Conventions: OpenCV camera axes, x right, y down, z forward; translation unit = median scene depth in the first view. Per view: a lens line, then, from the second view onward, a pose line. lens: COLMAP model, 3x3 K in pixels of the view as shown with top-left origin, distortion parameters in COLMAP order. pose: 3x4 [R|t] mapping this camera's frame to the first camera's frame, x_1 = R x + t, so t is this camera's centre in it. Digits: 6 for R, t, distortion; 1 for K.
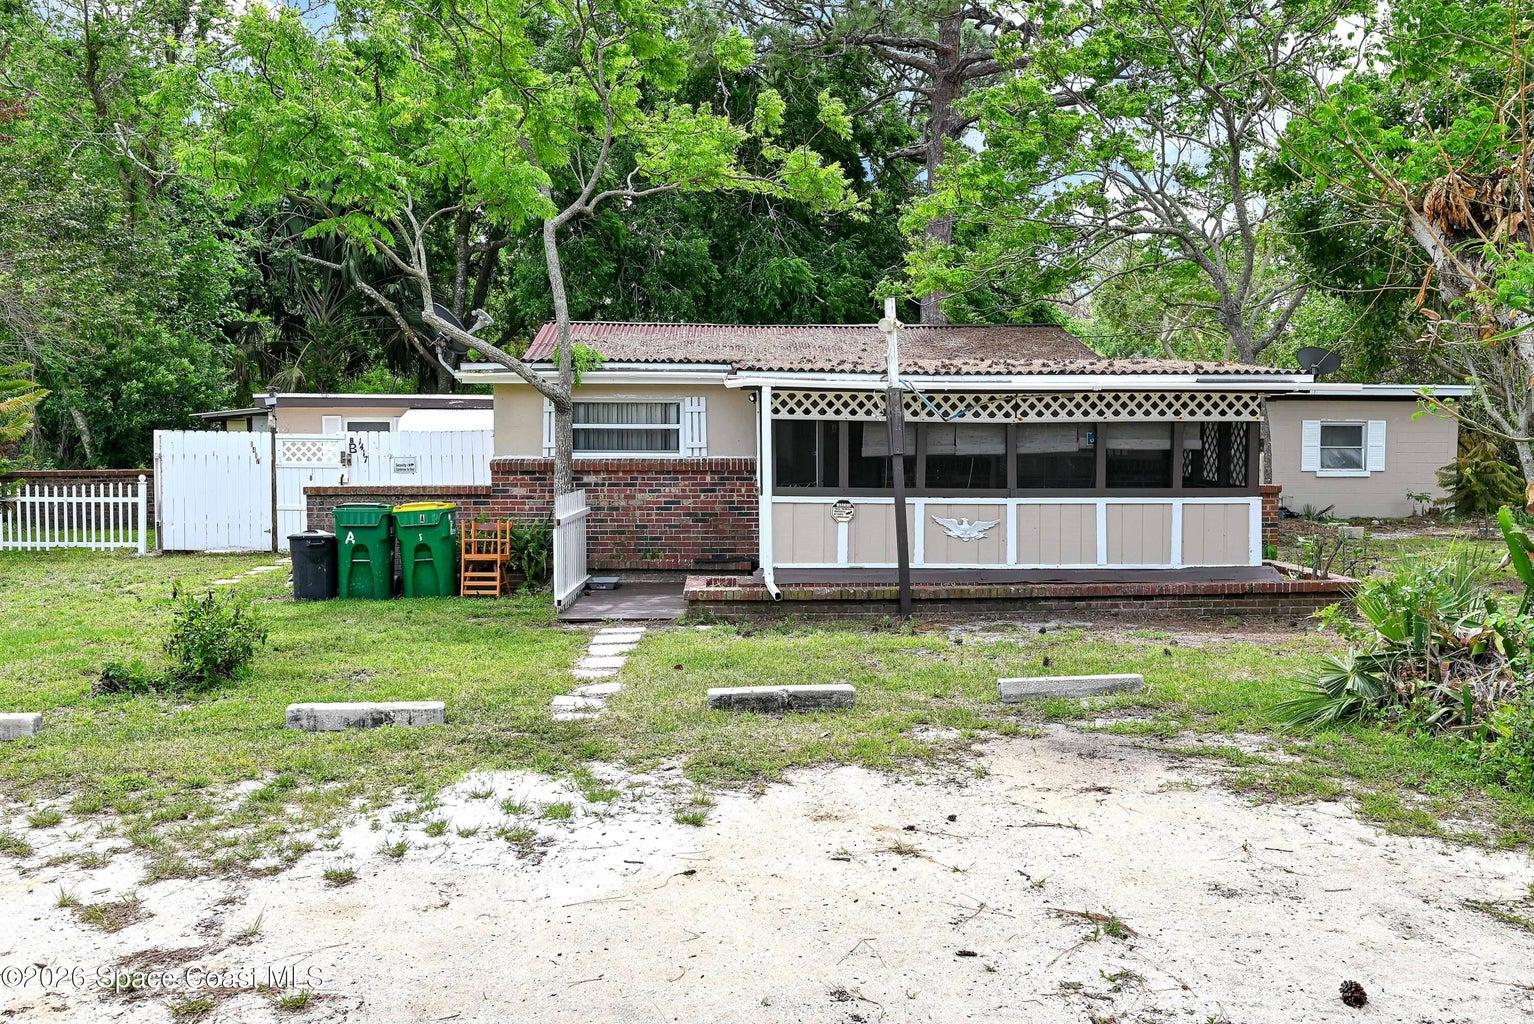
lens RADIAL K [[1380.9, 0, 767.0], [0, 1380.9, 512.0], [0, 0, 1]] dist [0.070502, -0.000280]
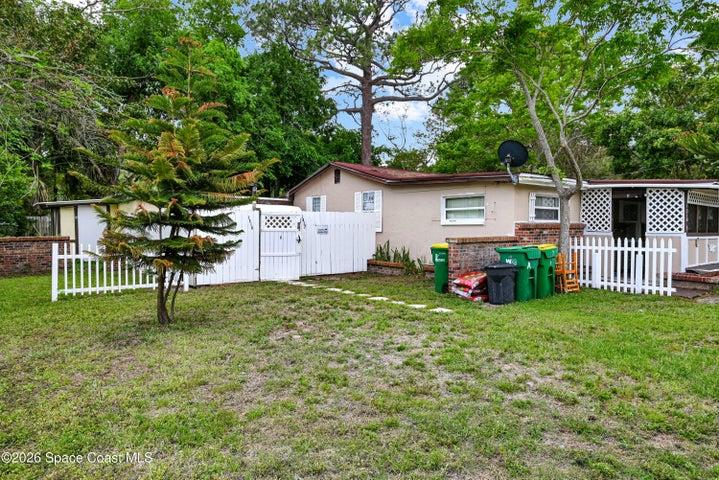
lens RADIAL K [[469.3, 0, 346.5], [0, 469.3, 221.7], [0, 0, 1]] dist [-0.001568, -0.002915]
pose [[0.787808, 0.004284, 0.615906, -0.800092], [0.034700, 0.998079, -0.051327, -0.014014], [-0.614943, 0.061808, 0.786145, 0.624678]]
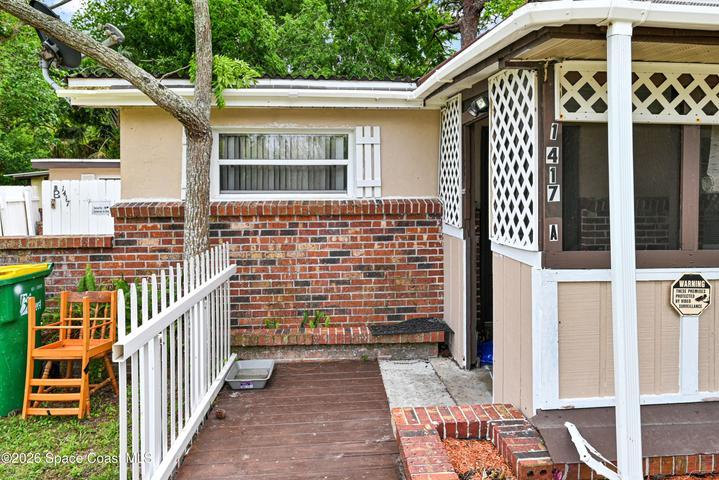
lens RADIAL K [[524.0, 0, 363.8], [0, 524.0, 175.2], [0, 0, 1]] dist [0.013630, -0.001681]
pose [[0.998634, -0.005018, 0.052017, -0.070852], [0.009495, 0.996235, -0.086177, -0.026393], [-0.051389, 0.086553, 0.994921, 0.687866]]
